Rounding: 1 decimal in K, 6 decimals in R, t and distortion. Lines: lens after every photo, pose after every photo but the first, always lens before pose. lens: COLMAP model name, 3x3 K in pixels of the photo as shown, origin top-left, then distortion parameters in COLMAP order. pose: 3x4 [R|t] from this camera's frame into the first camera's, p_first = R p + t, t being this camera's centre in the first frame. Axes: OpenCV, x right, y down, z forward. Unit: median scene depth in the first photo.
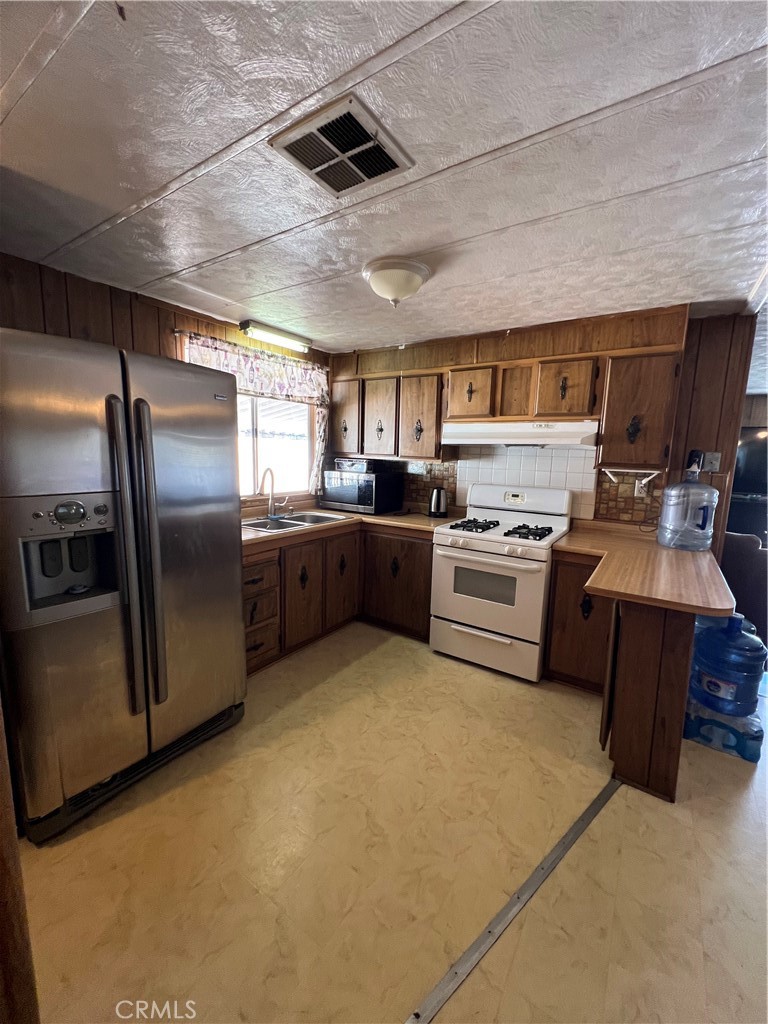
lens RADIAL K [[413.4, 0, 387.6], [0, 413.4, 510.3], [0, 0, 1]] dist [0.000752, 0.000402]
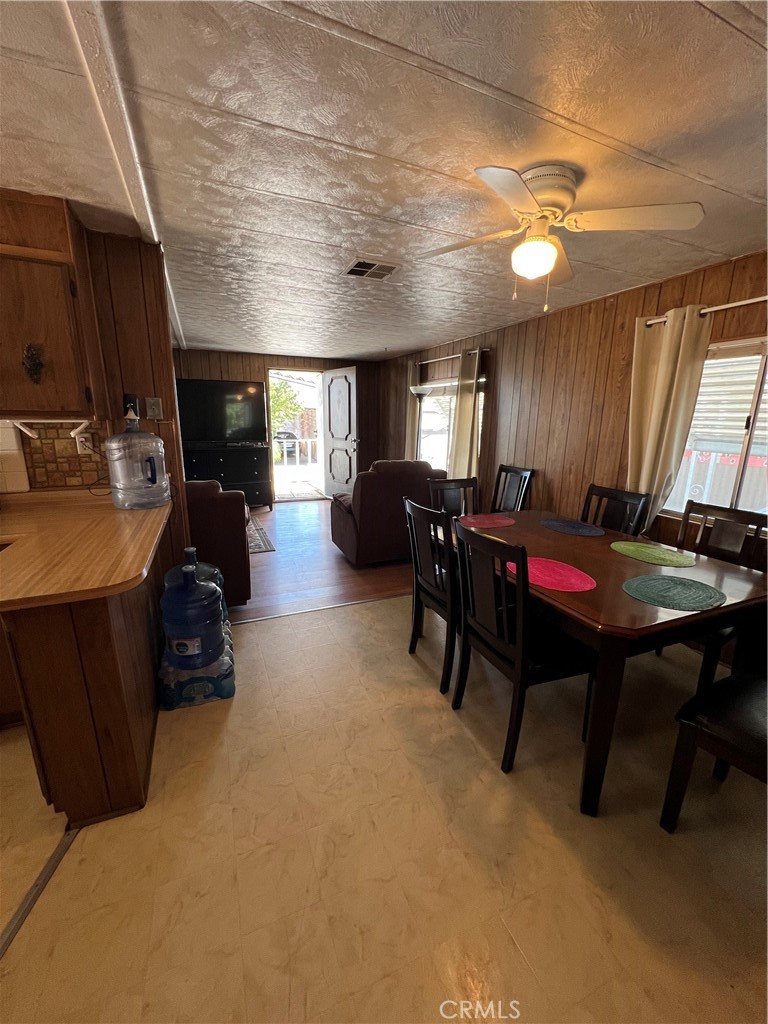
lens RADIAL K [[413.4, 0, 393.4], [0, 413.4, 509.4], [0, 0, 1]] dist [0.000752, 0.000402]
pose [[0.537270, -0.210360, 0.816755, 0.276428], [0.127799, 0.977520, 0.167697, 0.016744], [-0.833671, 0.014282, 0.552076, 0.057779]]
